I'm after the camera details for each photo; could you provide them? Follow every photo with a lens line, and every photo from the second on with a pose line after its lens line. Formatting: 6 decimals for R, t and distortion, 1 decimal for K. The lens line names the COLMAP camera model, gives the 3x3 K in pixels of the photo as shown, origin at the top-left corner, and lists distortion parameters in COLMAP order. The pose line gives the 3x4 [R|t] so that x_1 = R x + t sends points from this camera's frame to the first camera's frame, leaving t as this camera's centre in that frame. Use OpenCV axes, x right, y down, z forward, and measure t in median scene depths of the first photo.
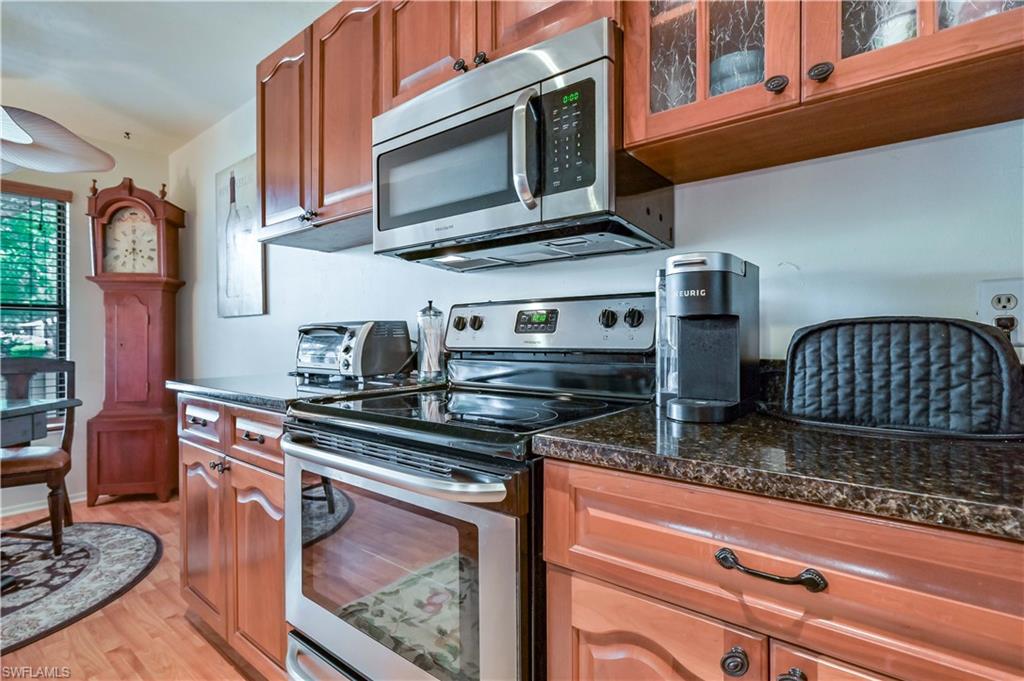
lens RADIAL K [[501.7, 0, 510.0], [0, 501.7, 337.7], [0, 0, 1]] dist [-0.000366, 0.003594]
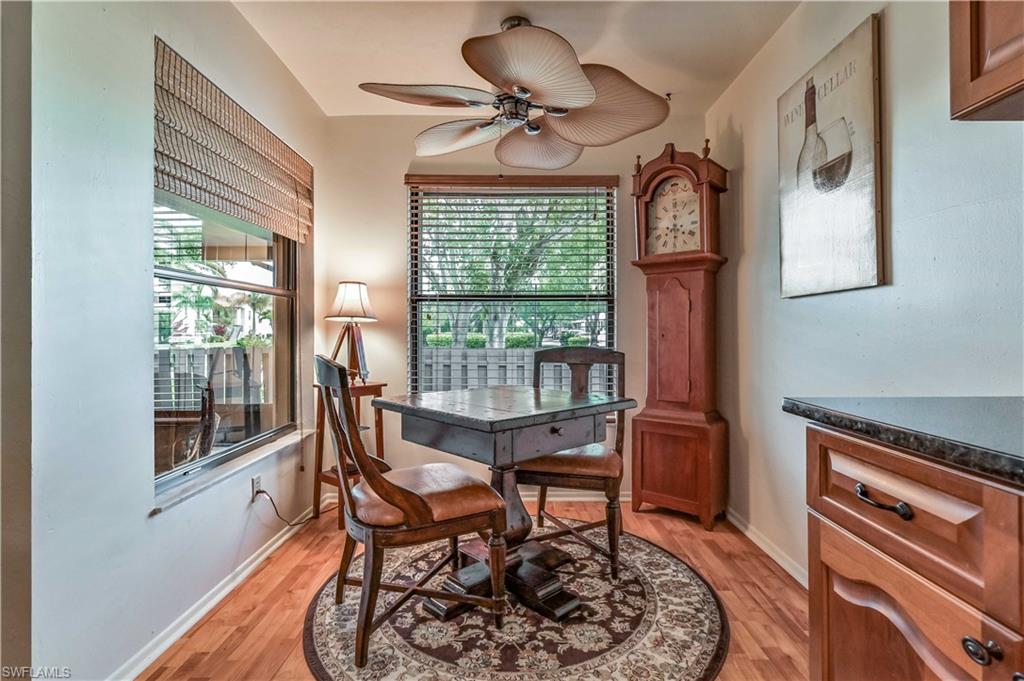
lens RADIAL K [[501.7, 0, 515.3], [0, 501.7, 331.5], [0, 0, 1]] dist [-0.000366, 0.003594]
pose [[0.632739, 0.001647, -0.774363, -0.335413], [-0.002536, 0.999997, 0.000055, 0.010108], [0.774361, 0.001929, 0.632741, 0.318551]]
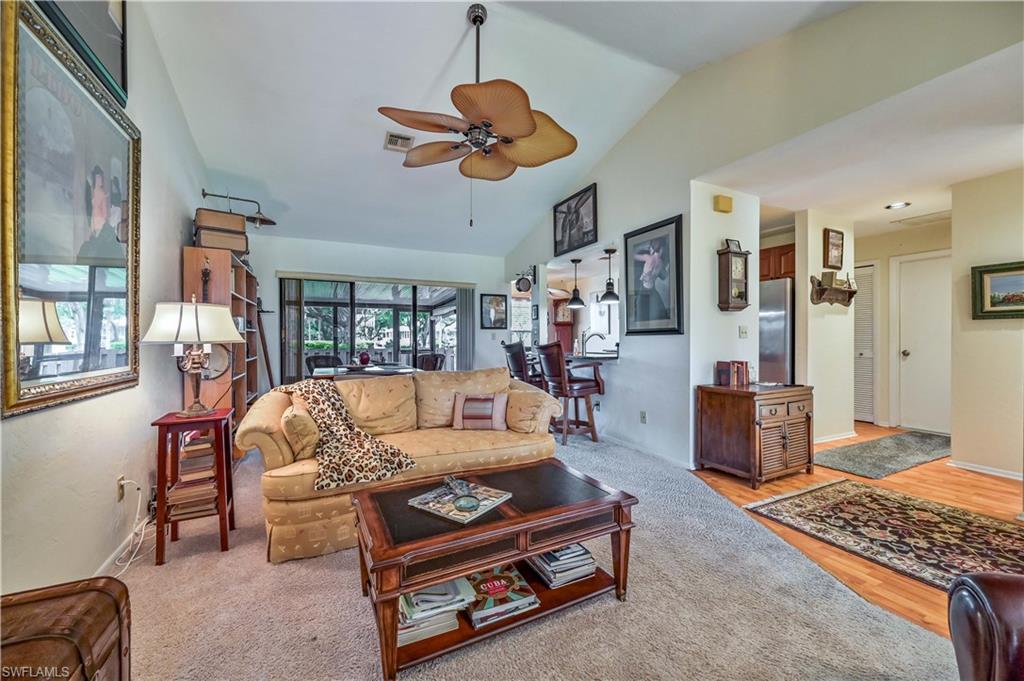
lens RADIAL K [[404.9, 0, 515.5], [0, 404.9, 340.7], [0, 0, 1]] dist [-0.002325, 0.000269]
pose [[0.910882, 0.004653, -0.412640, 0.115585], [-0.003796, 0.999989, 0.002896, -0.007438], [0.412649, -0.001071, 0.910889, -2.171976]]
